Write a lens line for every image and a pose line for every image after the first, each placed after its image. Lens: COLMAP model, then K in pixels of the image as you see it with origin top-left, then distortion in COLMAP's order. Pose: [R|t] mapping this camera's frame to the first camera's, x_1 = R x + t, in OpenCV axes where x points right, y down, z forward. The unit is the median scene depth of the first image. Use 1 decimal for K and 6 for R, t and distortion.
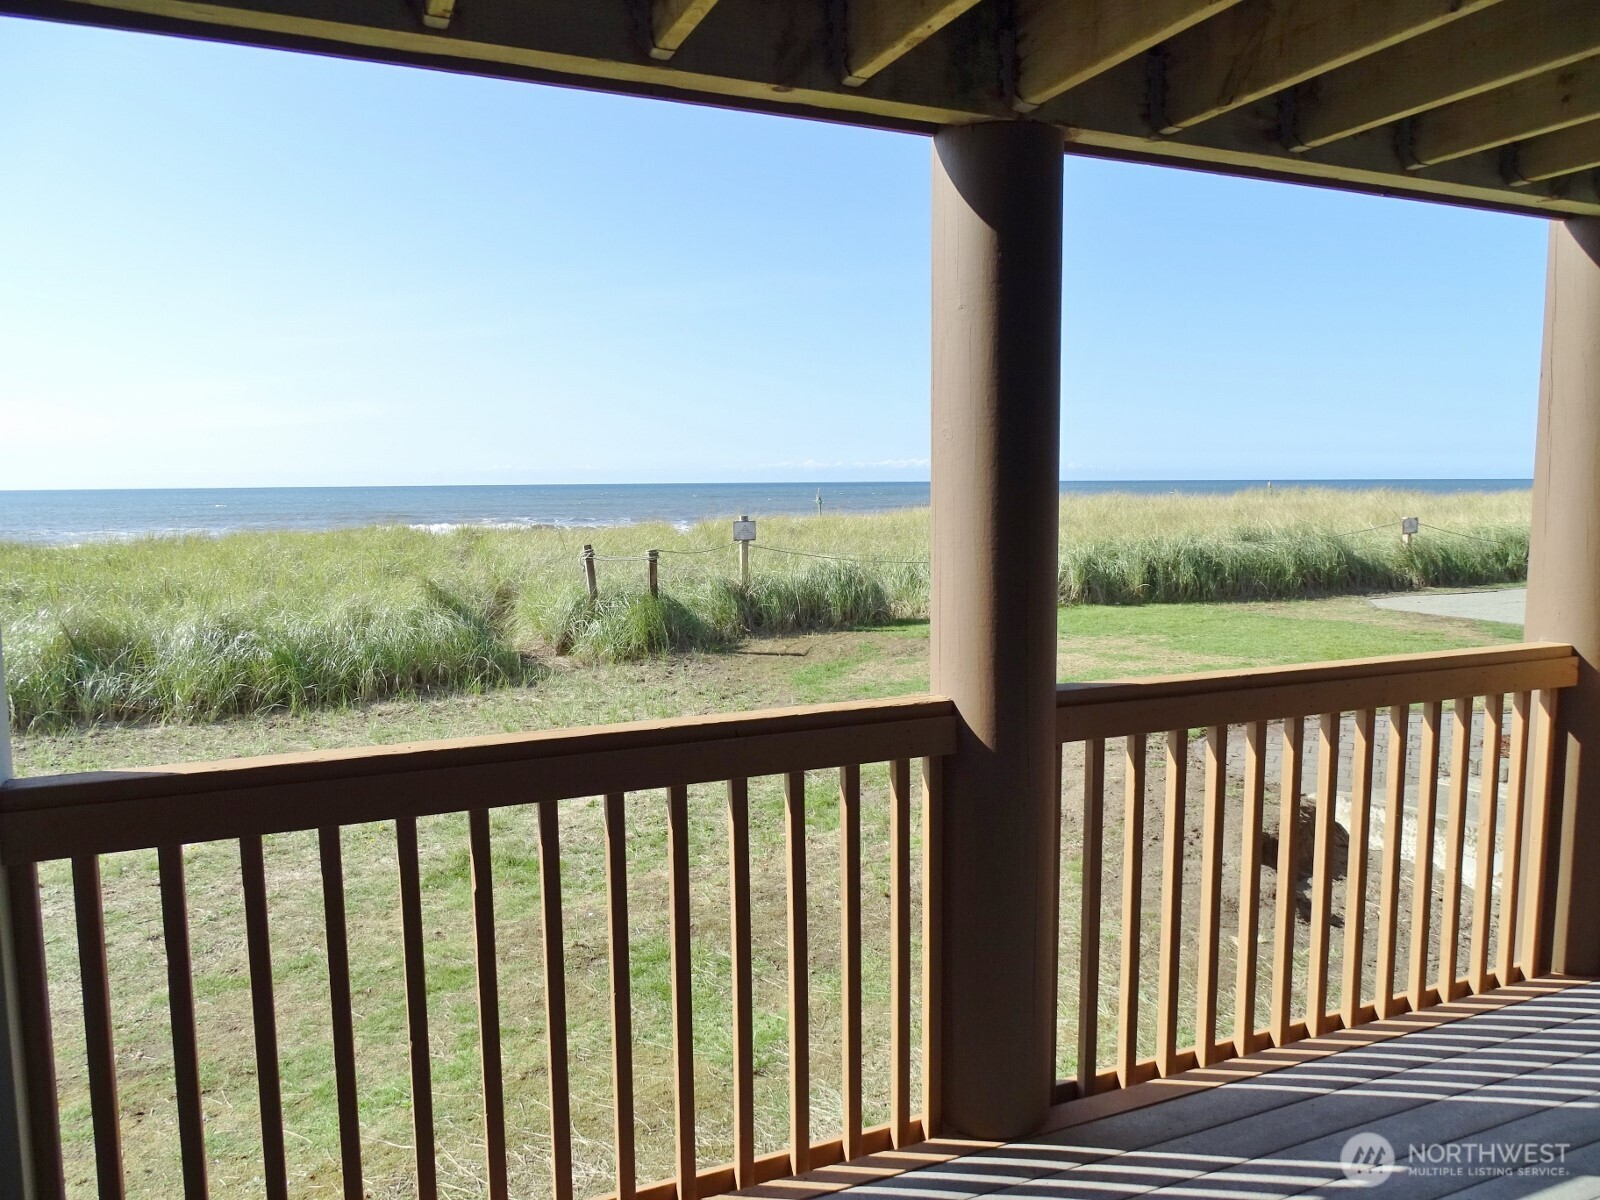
lens RADIAL K [[1132.1, 0, 803.4], [0, 1132.1, 604.8], [0, 0, 1]] dist [-0.003552, 0.005534]
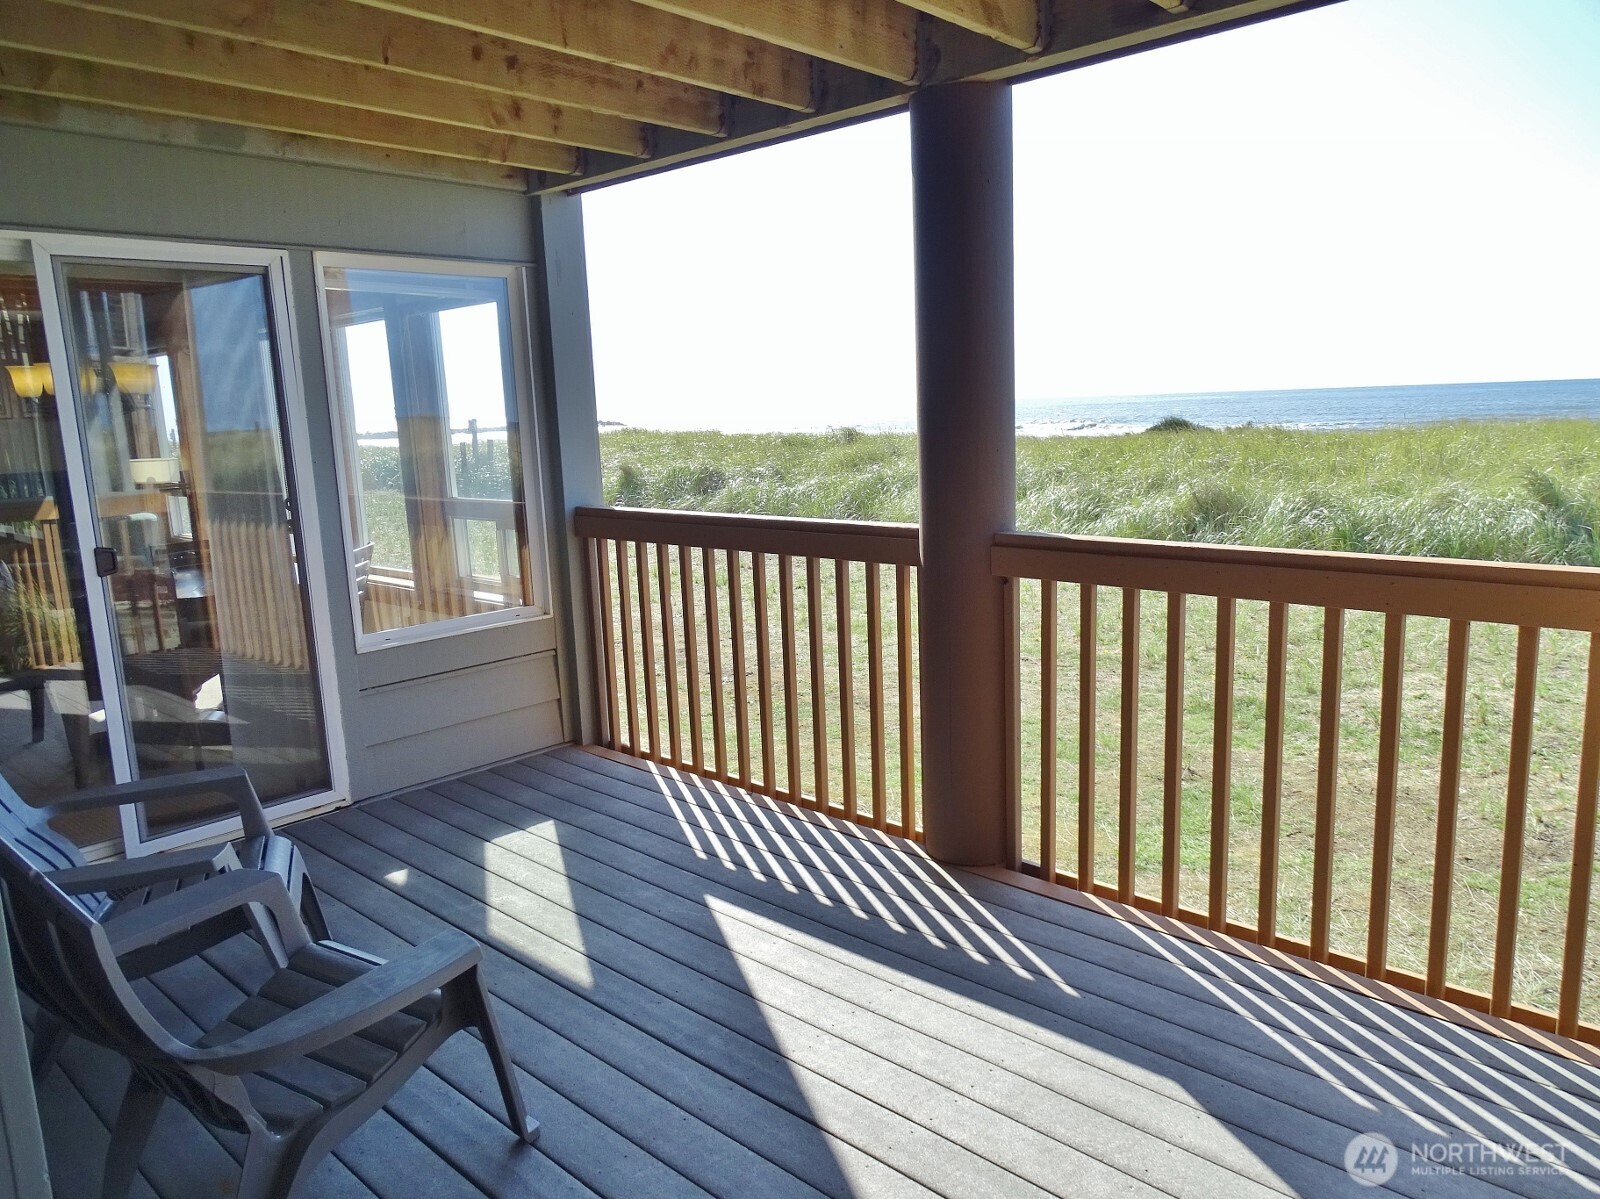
lens RADIAL K [[1135.2, 0, 800.2], [0, 1135.2, 597.4], [0, 0, 1]] dist [-0.010067, 0.004620]
pose [[0.401381, 0.151028, -0.903373, 0.343883], [-0.071086, 0.988473, 0.133671, -0.000687], [0.913148, 0.010564, 0.407491, 0.079682]]
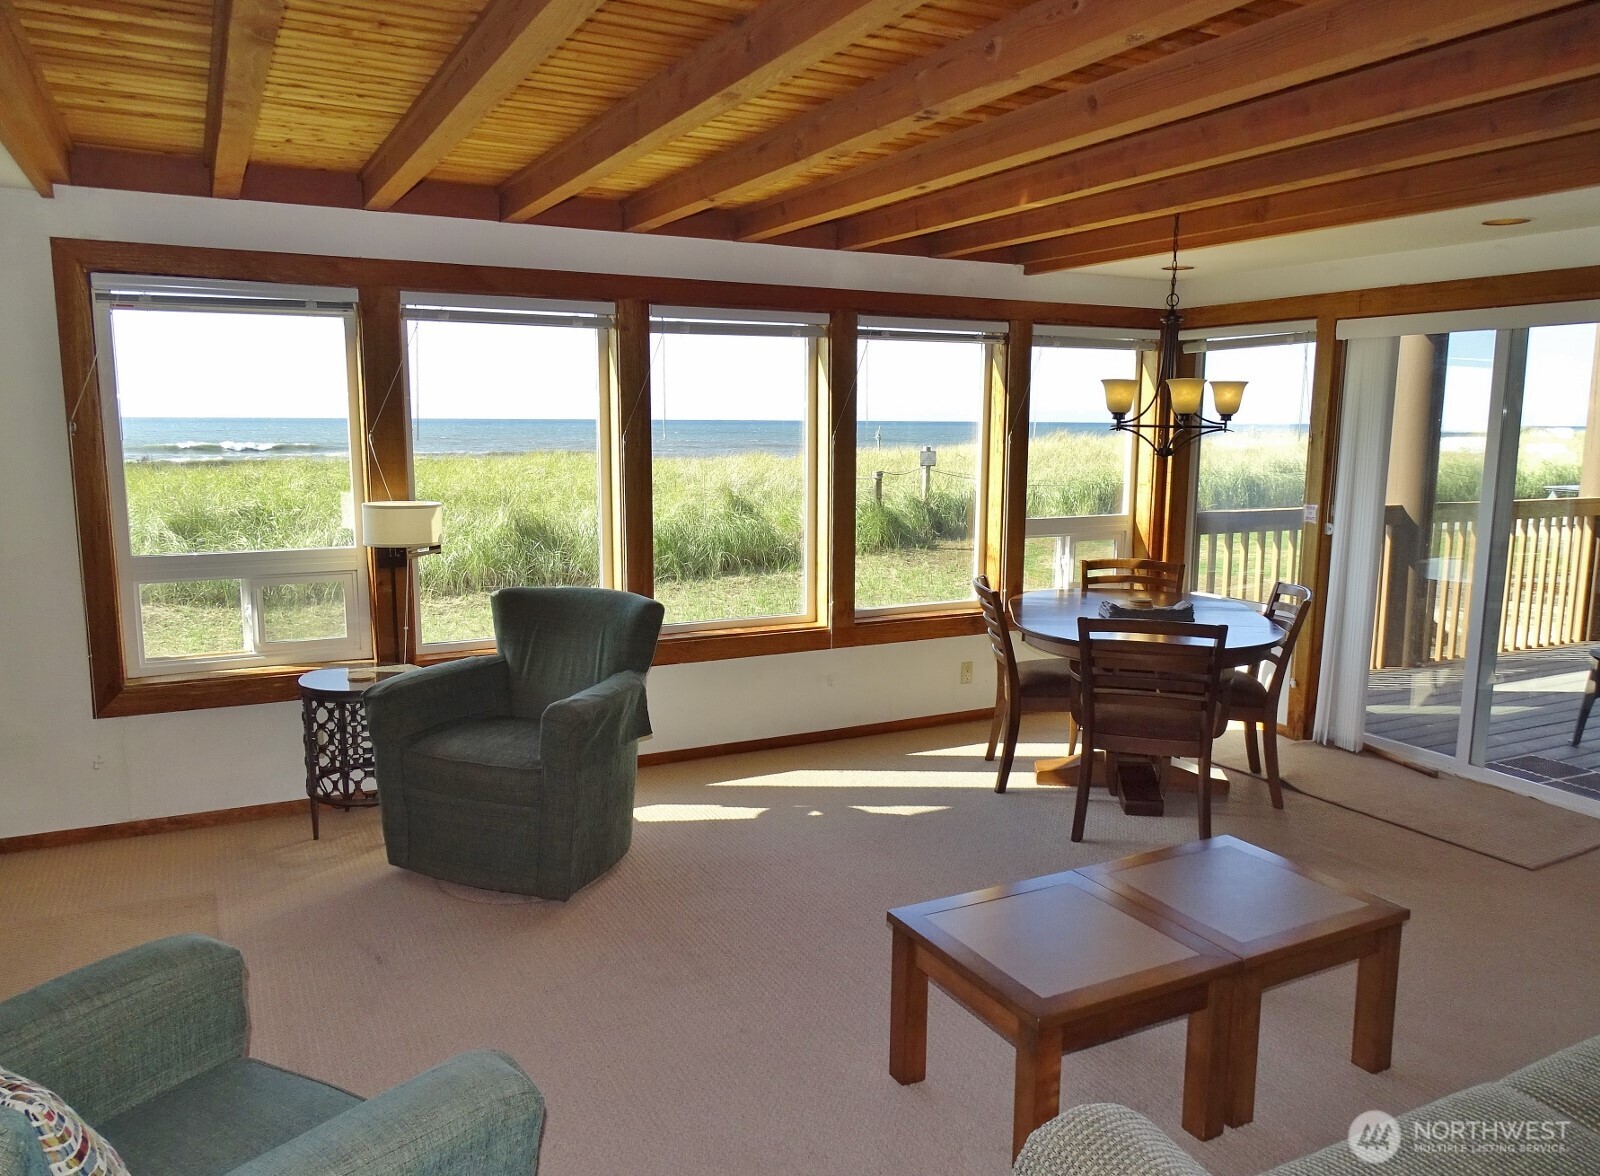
lens RADIAL K [[1161.3, 0, 795.3], [0, 1161.3, 585.9], [0, 0, 1]] dist [-0.004782, -0.000907]
pose [[0.998123, 0.004746, 0.061055, -0.404871], [-0.006885, 0.999368, 0.034869, 0.050316], [-0.060850, -0.035224, 0.997525, -0.465637]]
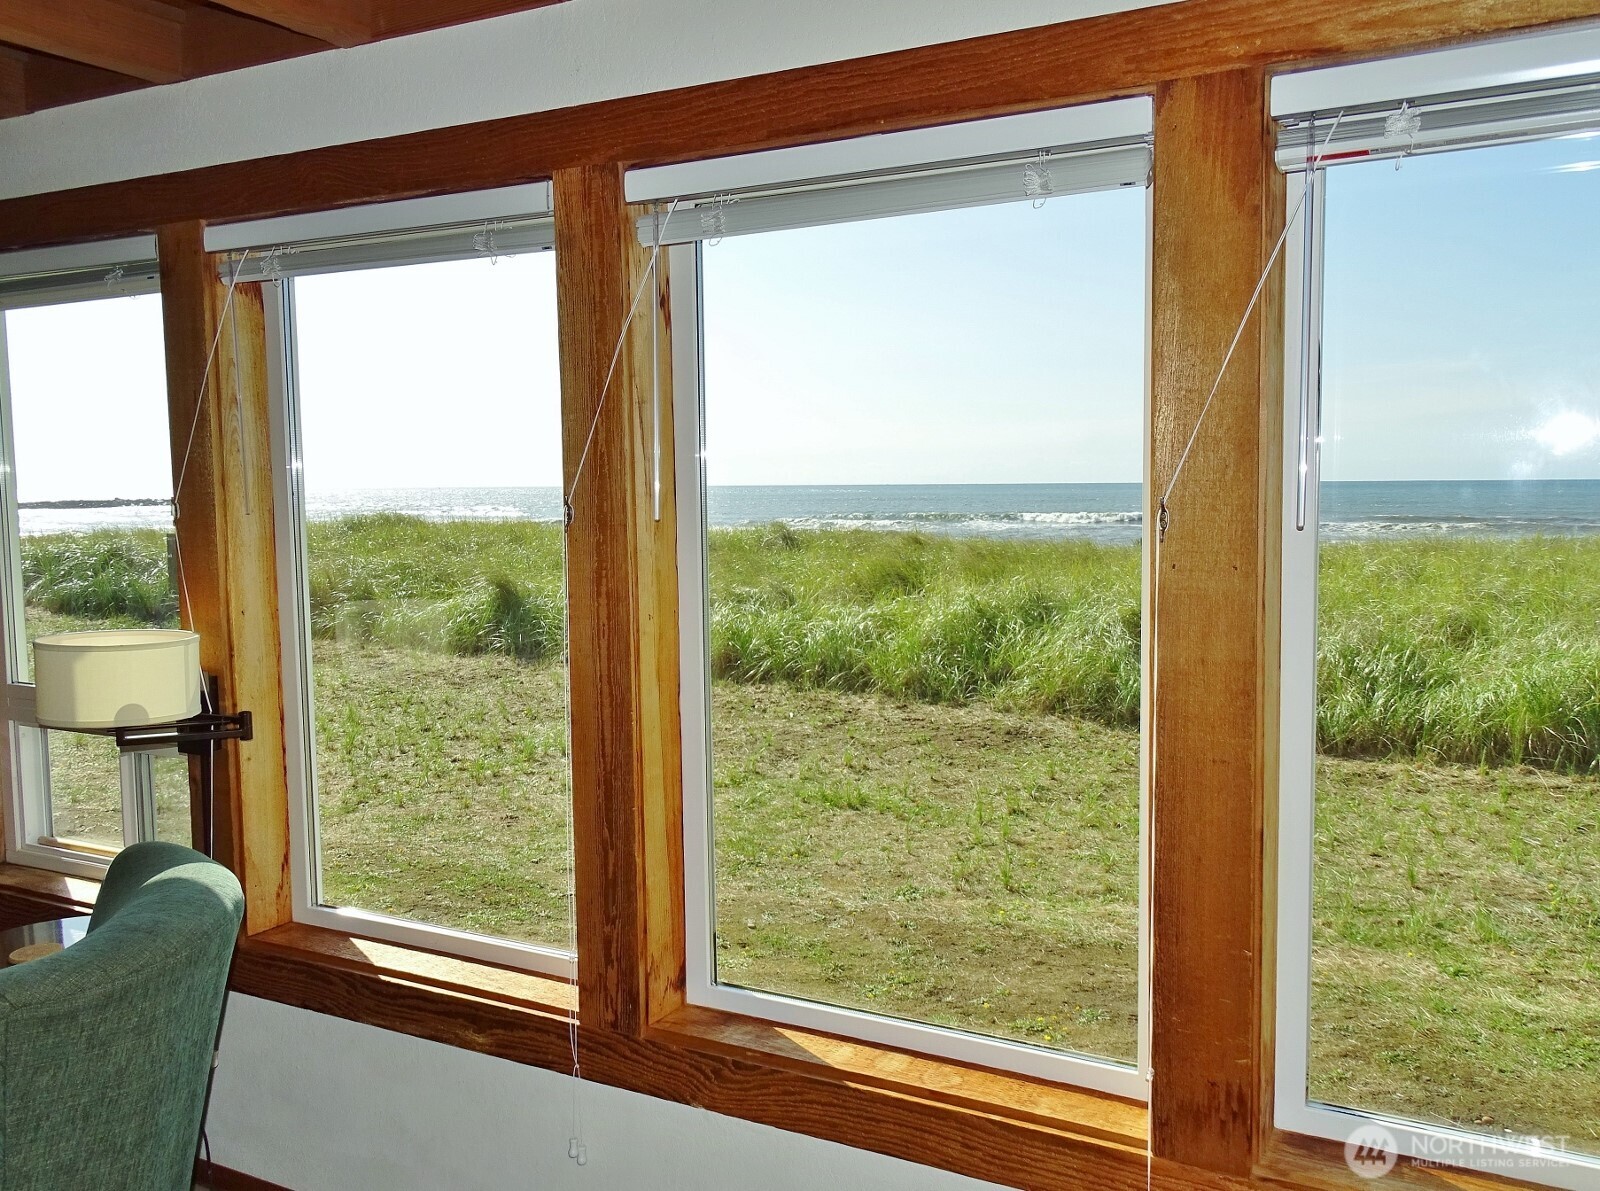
lens RADIAL K [[1376.7, 0, 800.0], [0, 1376.7, 595.5], [0, 0, 1]] dist [0.035506, 0.000422]
pose [[0.608082, 0.067356, -0.791011, -0.234041], [-0.082947, 0.996331, 0.021075, 0.010757], [0.789529, 0.052797, 0.611438, -0.077027]]
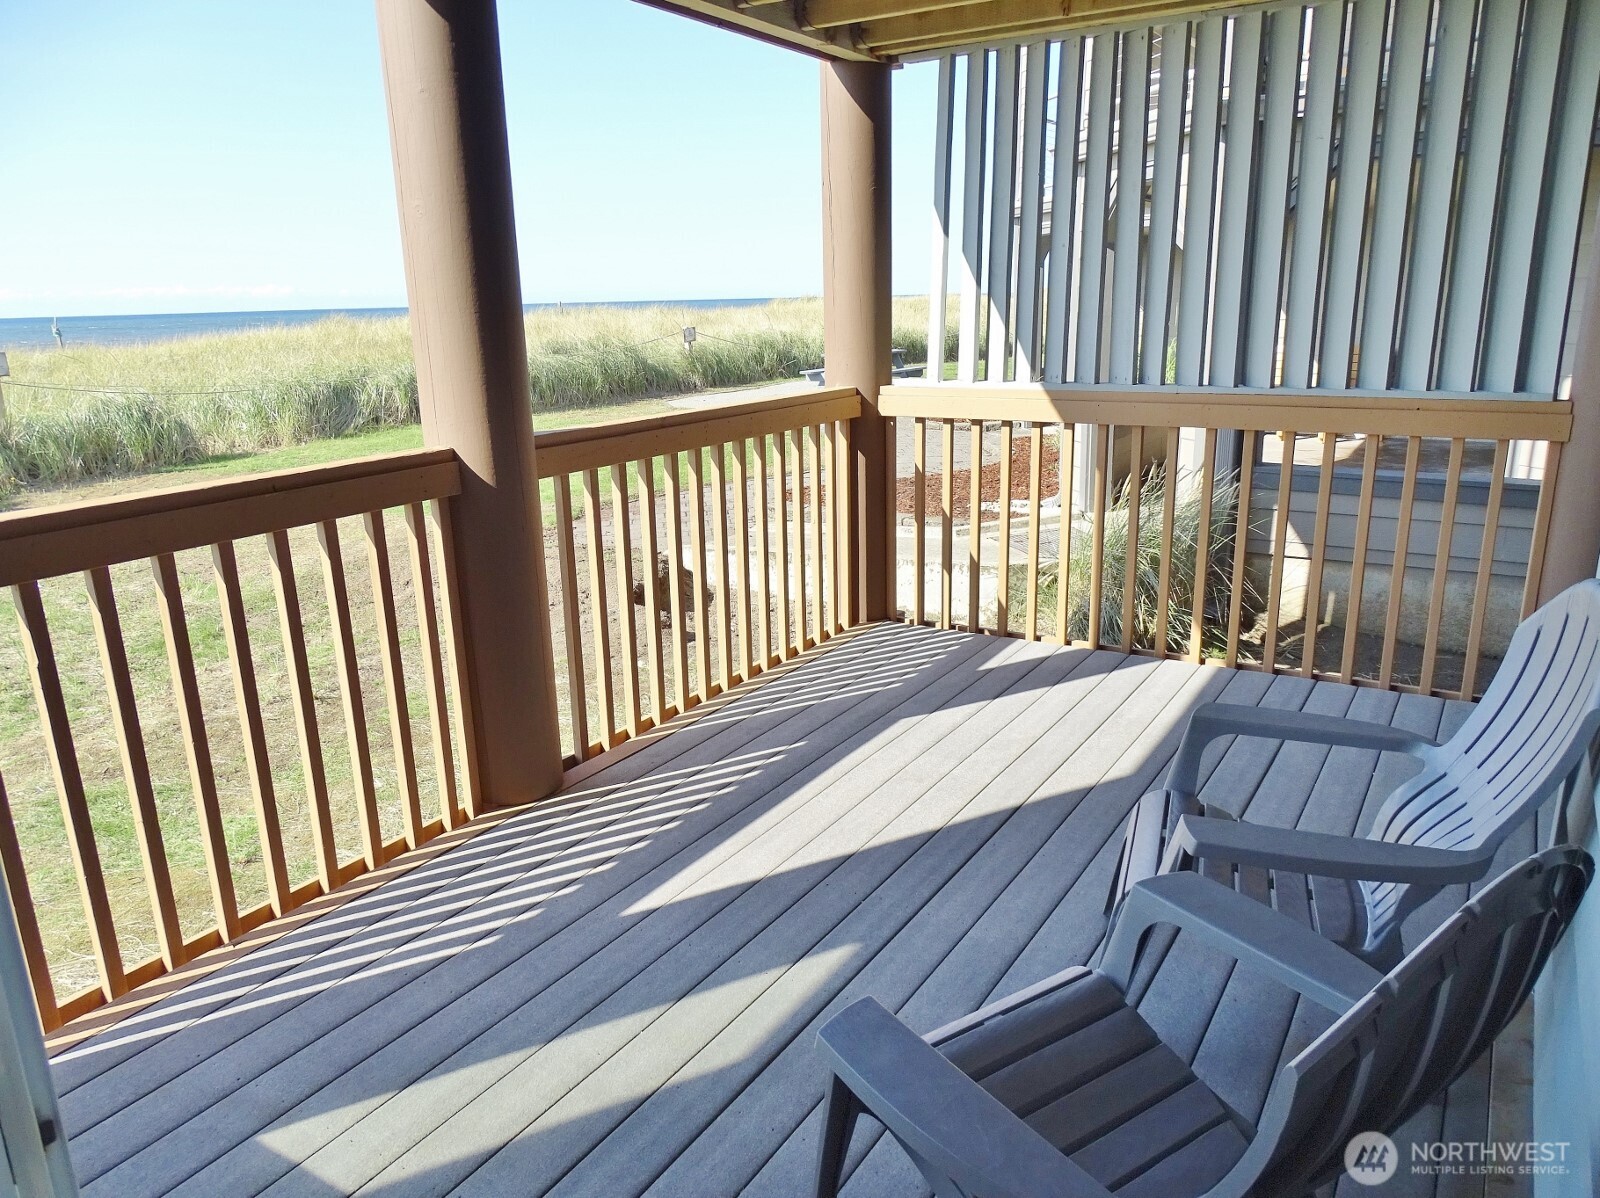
lens RADIAL K [[1132.1, 0, 803.4], [0, 1132.1, 603.8], [0, 0, 1]] dist [-0.003552, 0.005534]
pose [[0.822836, -0.163498, 0.544252, -0.060513], [0.081789, 0.981819, 0.171293, 0.018876], [-0.562363, -0.096432, 0.821248, -0.046132]]
